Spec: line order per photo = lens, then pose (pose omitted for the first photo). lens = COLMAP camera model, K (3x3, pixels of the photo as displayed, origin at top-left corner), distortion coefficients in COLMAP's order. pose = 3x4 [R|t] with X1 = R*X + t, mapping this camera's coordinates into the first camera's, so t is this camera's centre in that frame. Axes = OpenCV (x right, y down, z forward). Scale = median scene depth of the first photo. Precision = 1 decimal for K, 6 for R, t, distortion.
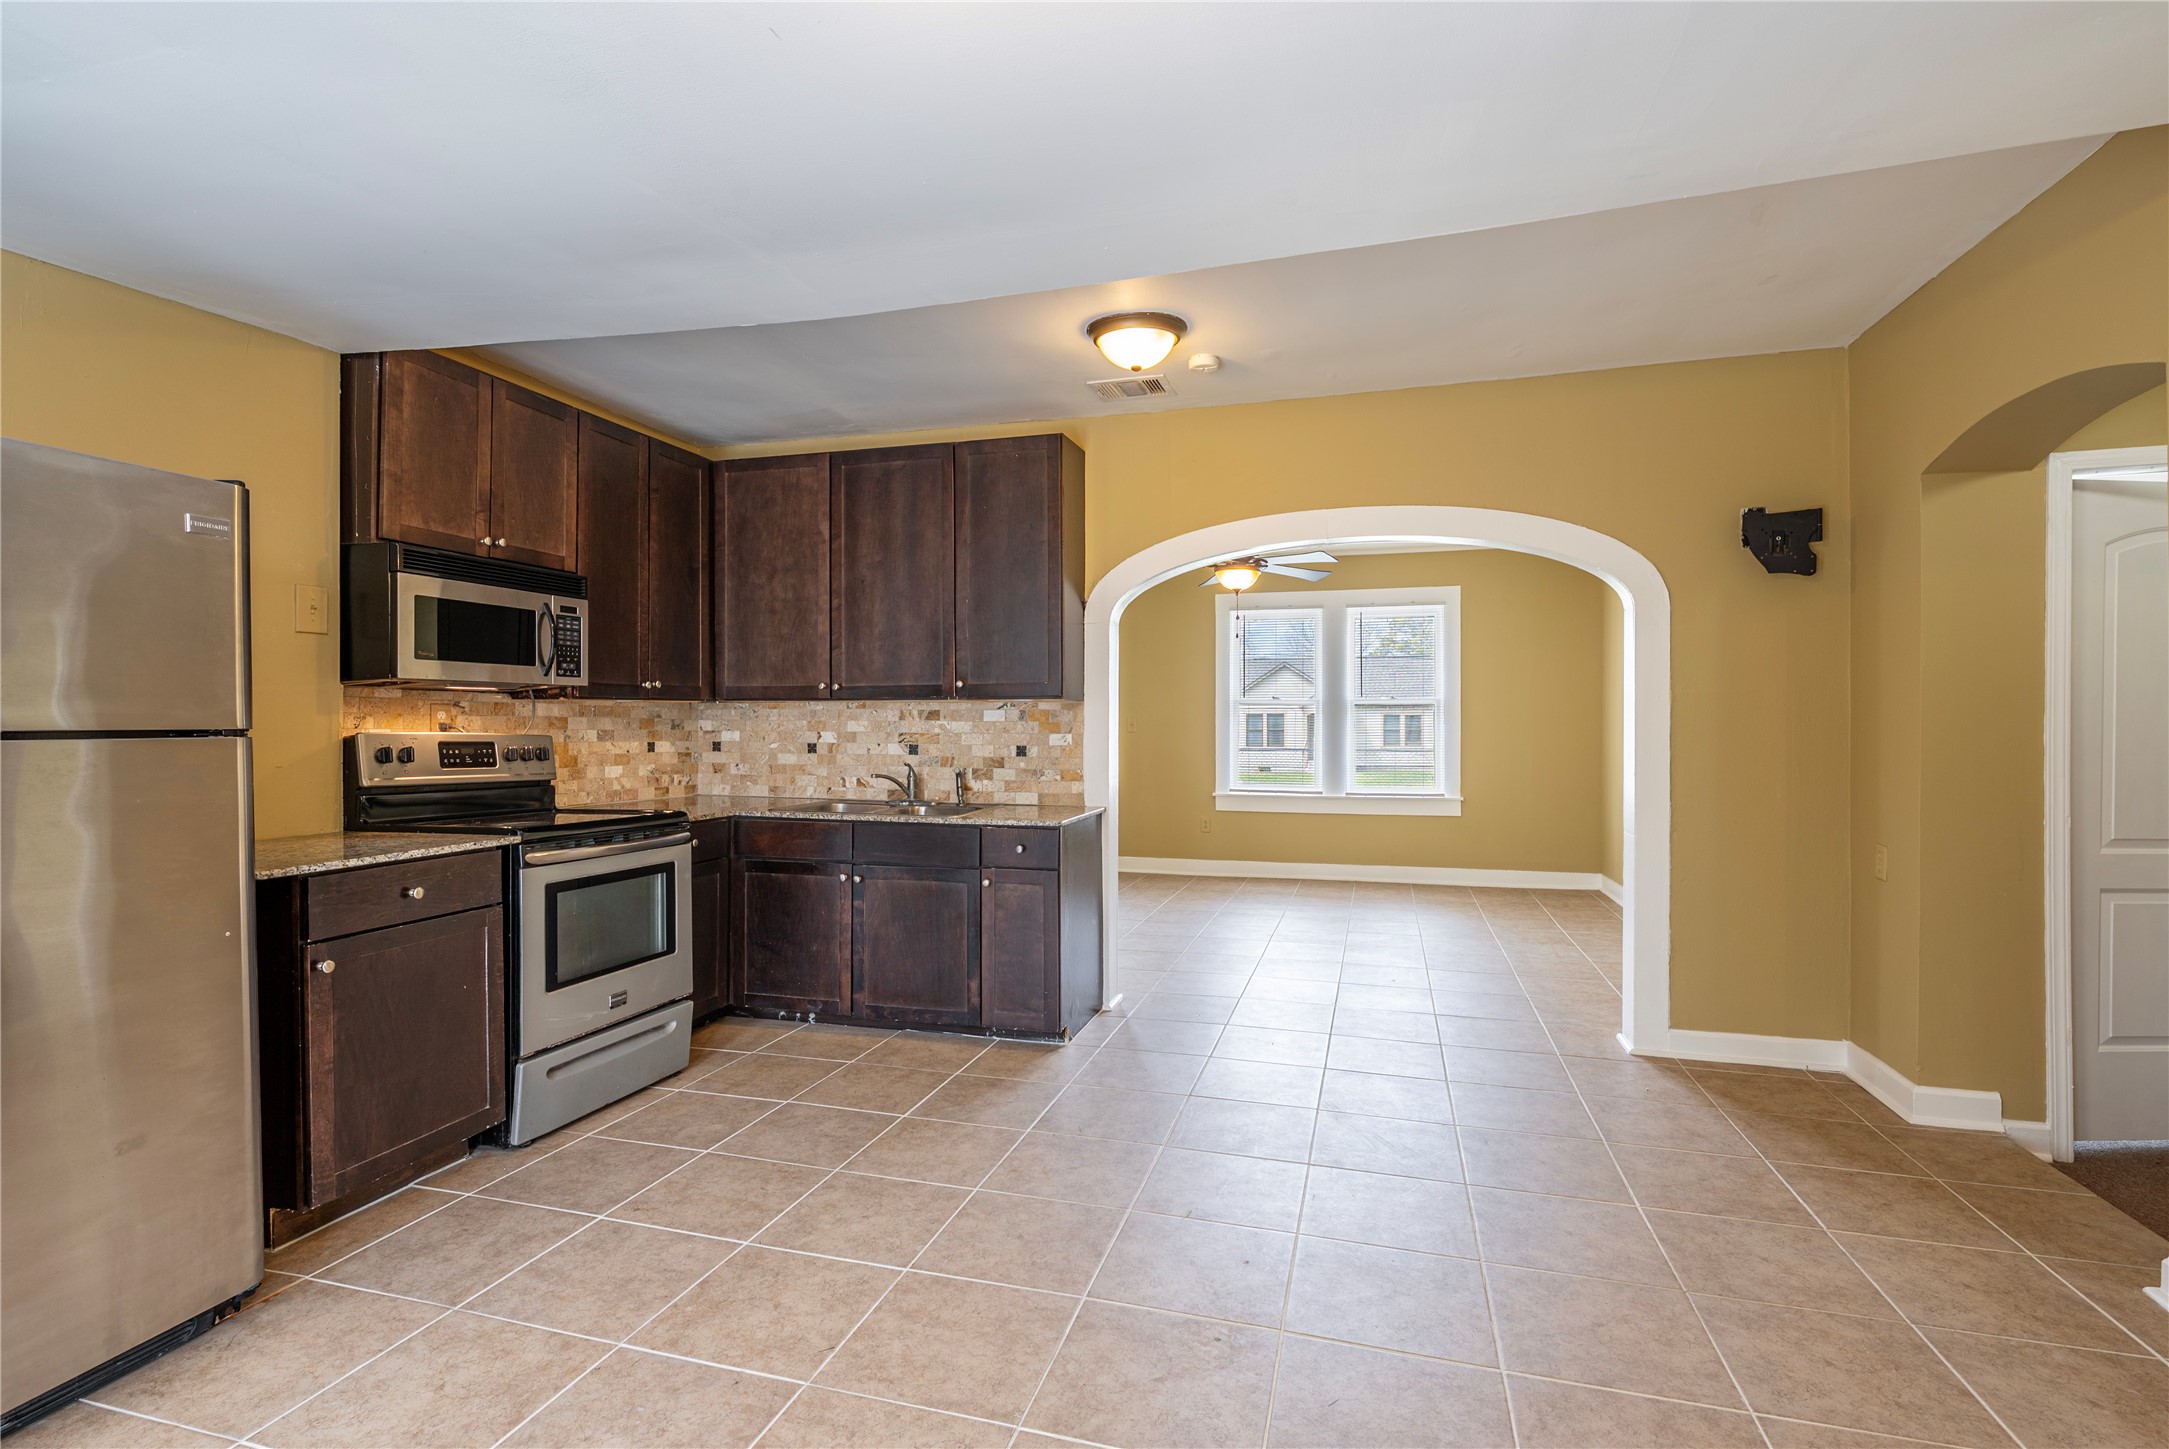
lens RADIAL K [[1011.0, 0, 1084.5], [0, 1011.0, 724.5], [0, 0, 1]] dist [0.000627, -0.000142]
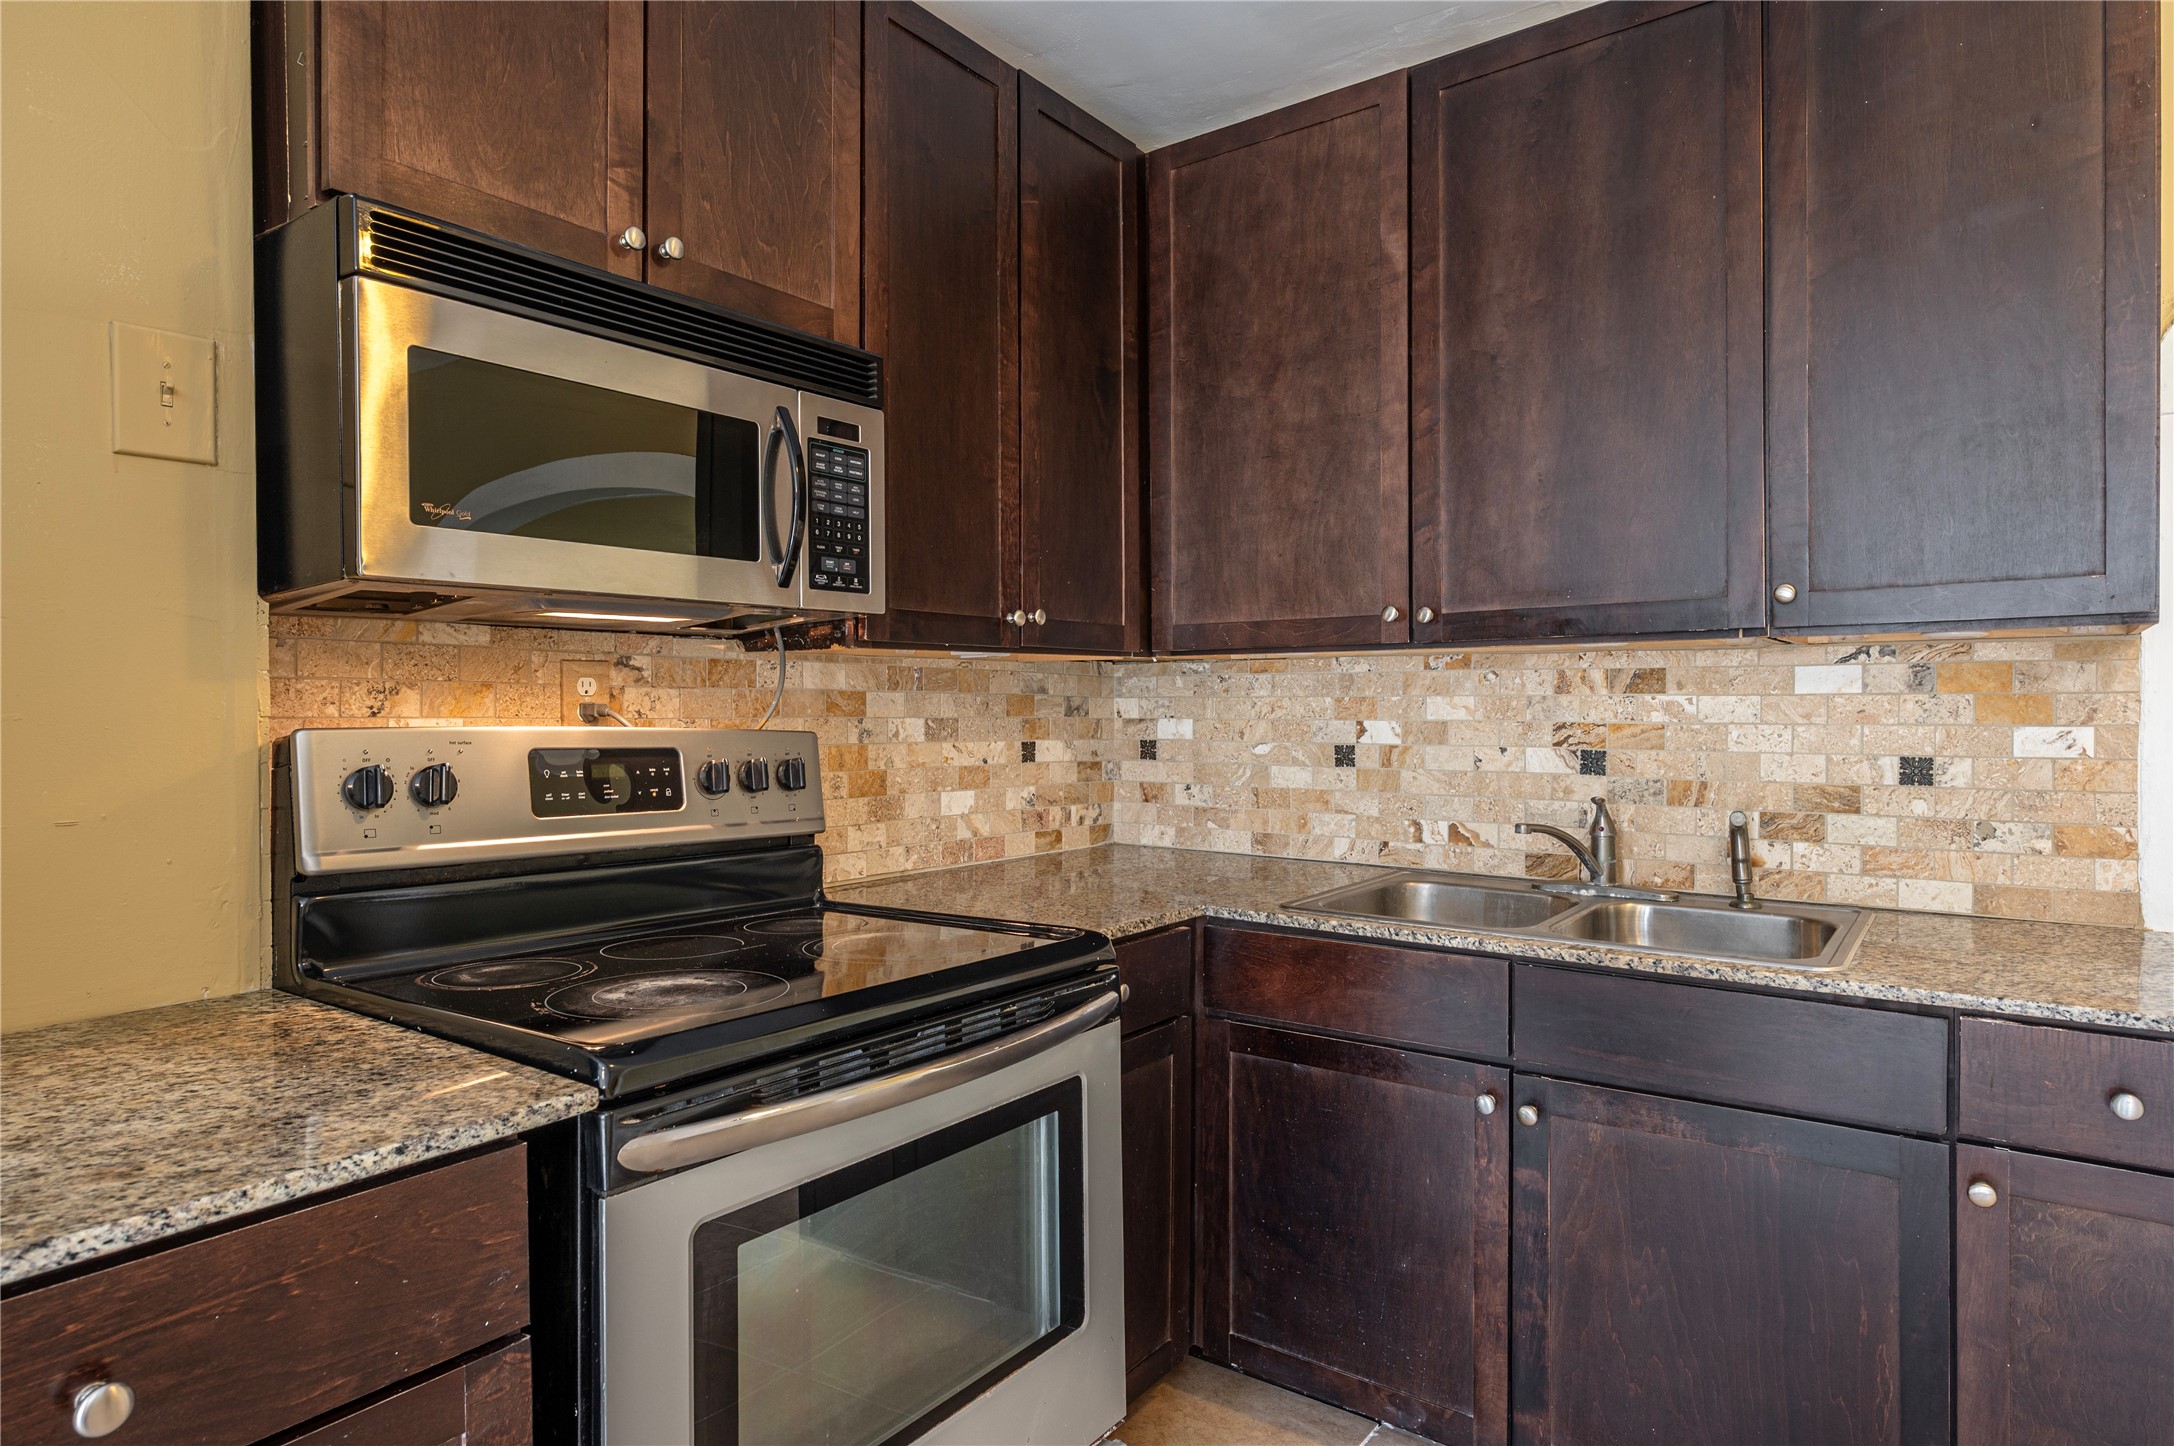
lens RADIAL K [[1221.6, 0, 1096.9], [0, 1221.6, 716.0], [0, 0, 1]] dist [0.004817, 0.000197]
pose [[0.936795, -0.002206, -0.349871, -0.199792], [0.004405, 0.999975, 0.005490, 0.001623], [0.349851, -0.006685, 0.936782, 0.480445]]
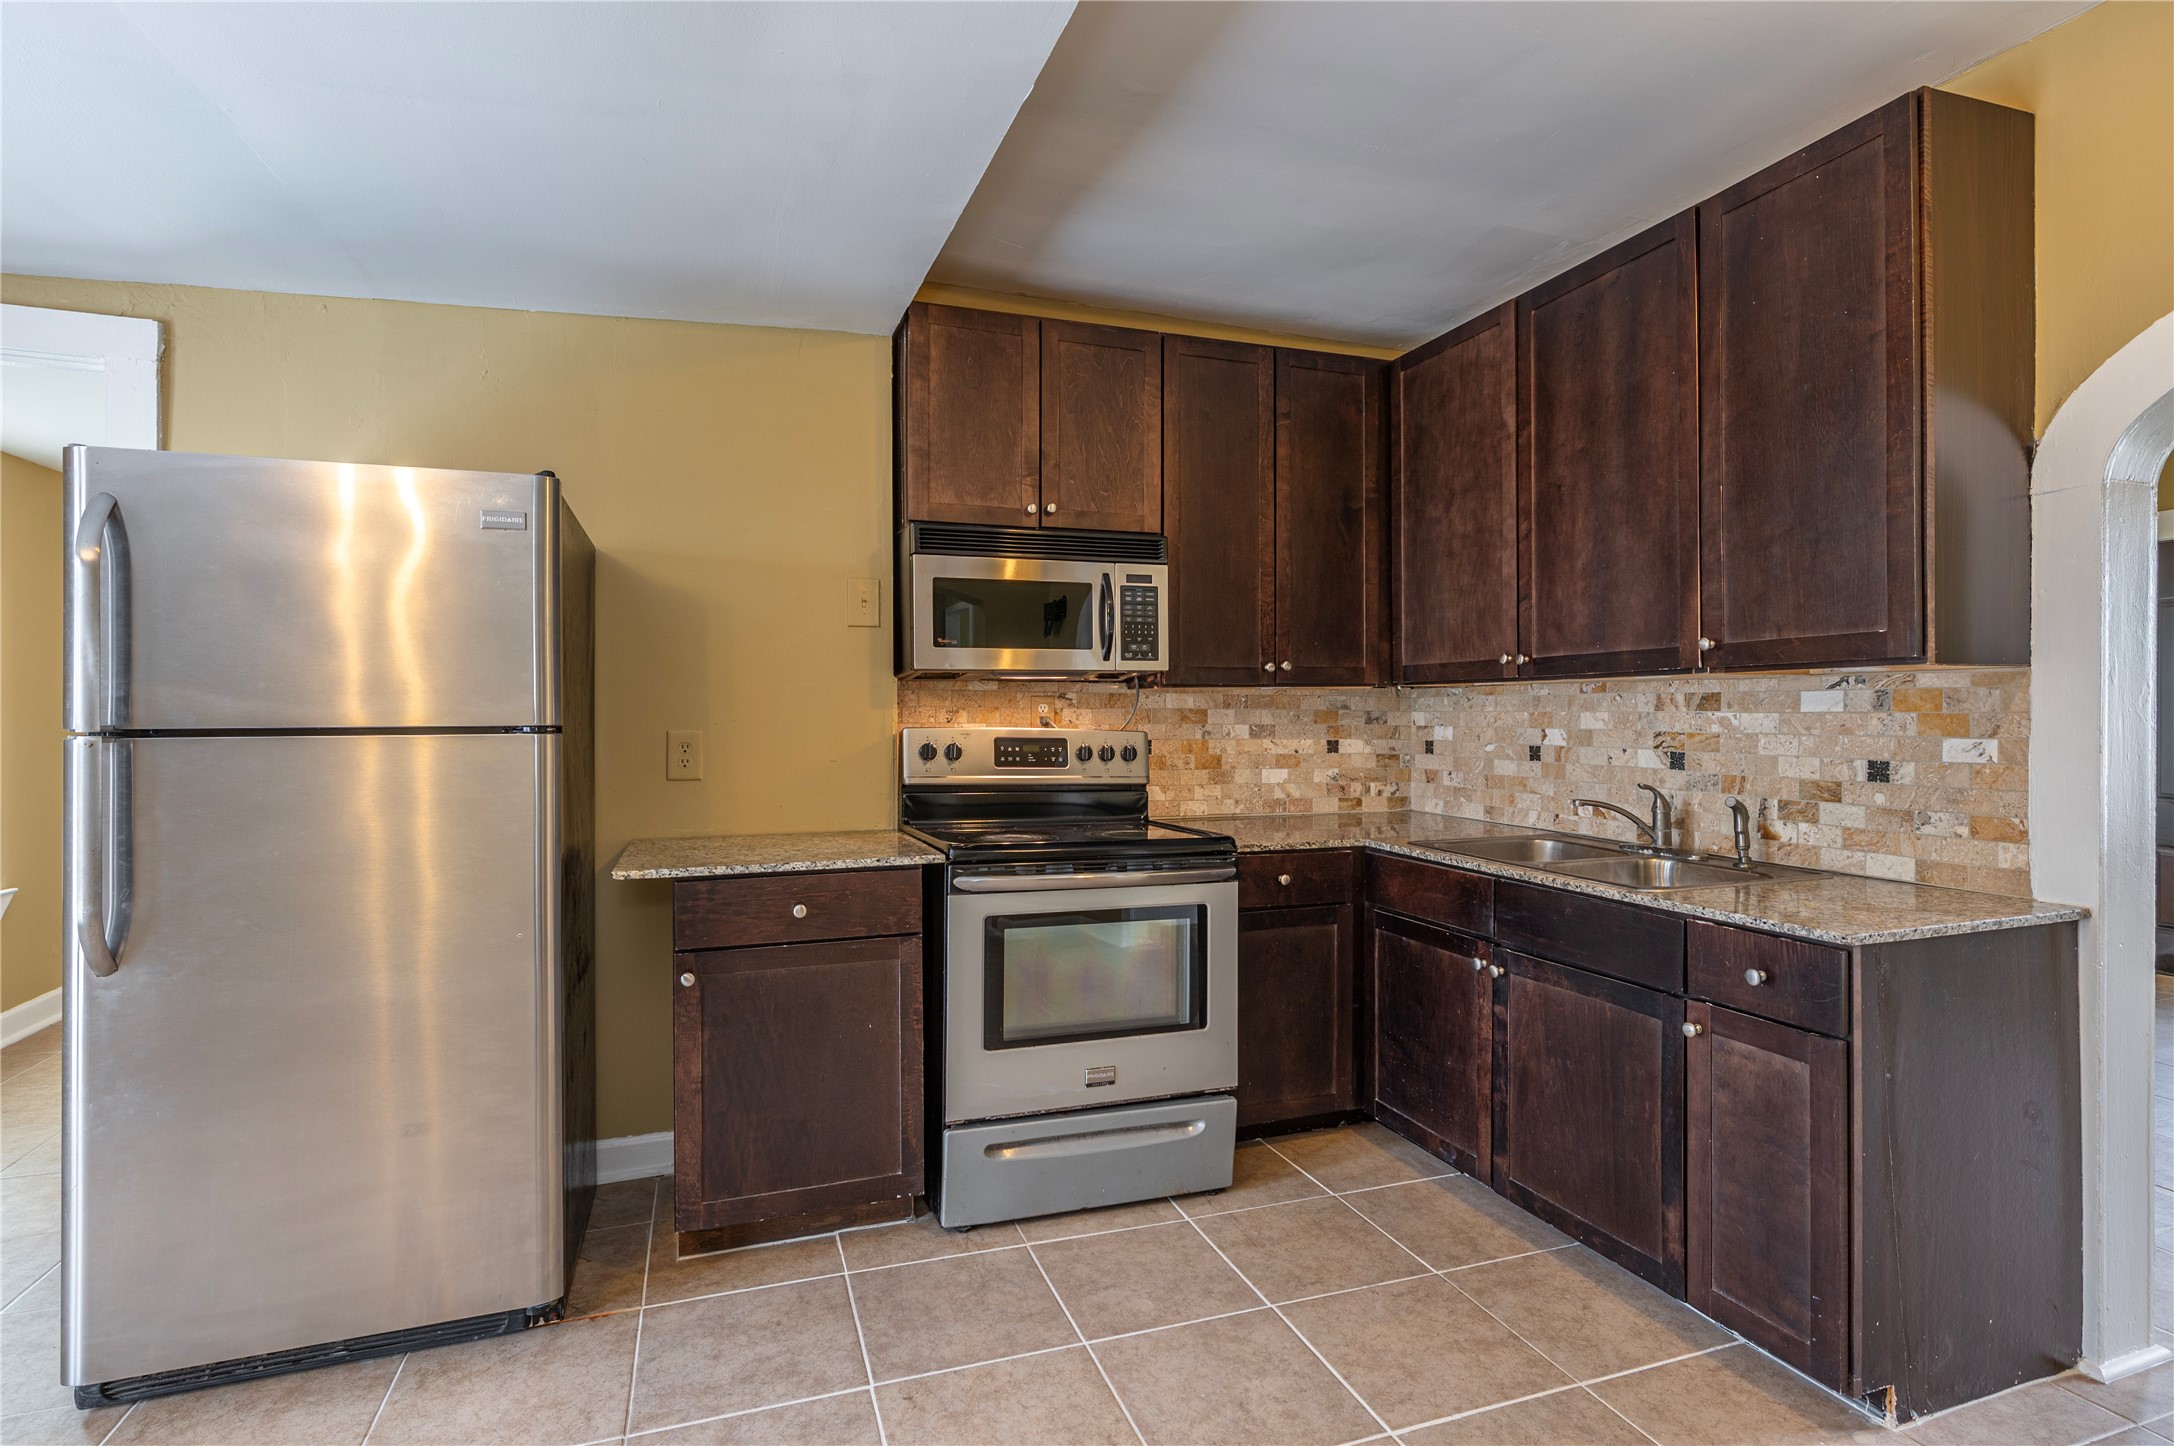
lens RADIAL K [[1063.0, 0, 1093.0], [0, 1063.0, 717.9], [0, 0, 1]] dist [-0.001109, -0.000015]
pose [[0.585029, 0.000934, -0.811012, 0.143588], [0.001534, 0.999996, 0.002259, -0.002142], [0.811011, -0.002566, 0.585026, 0.393448]]
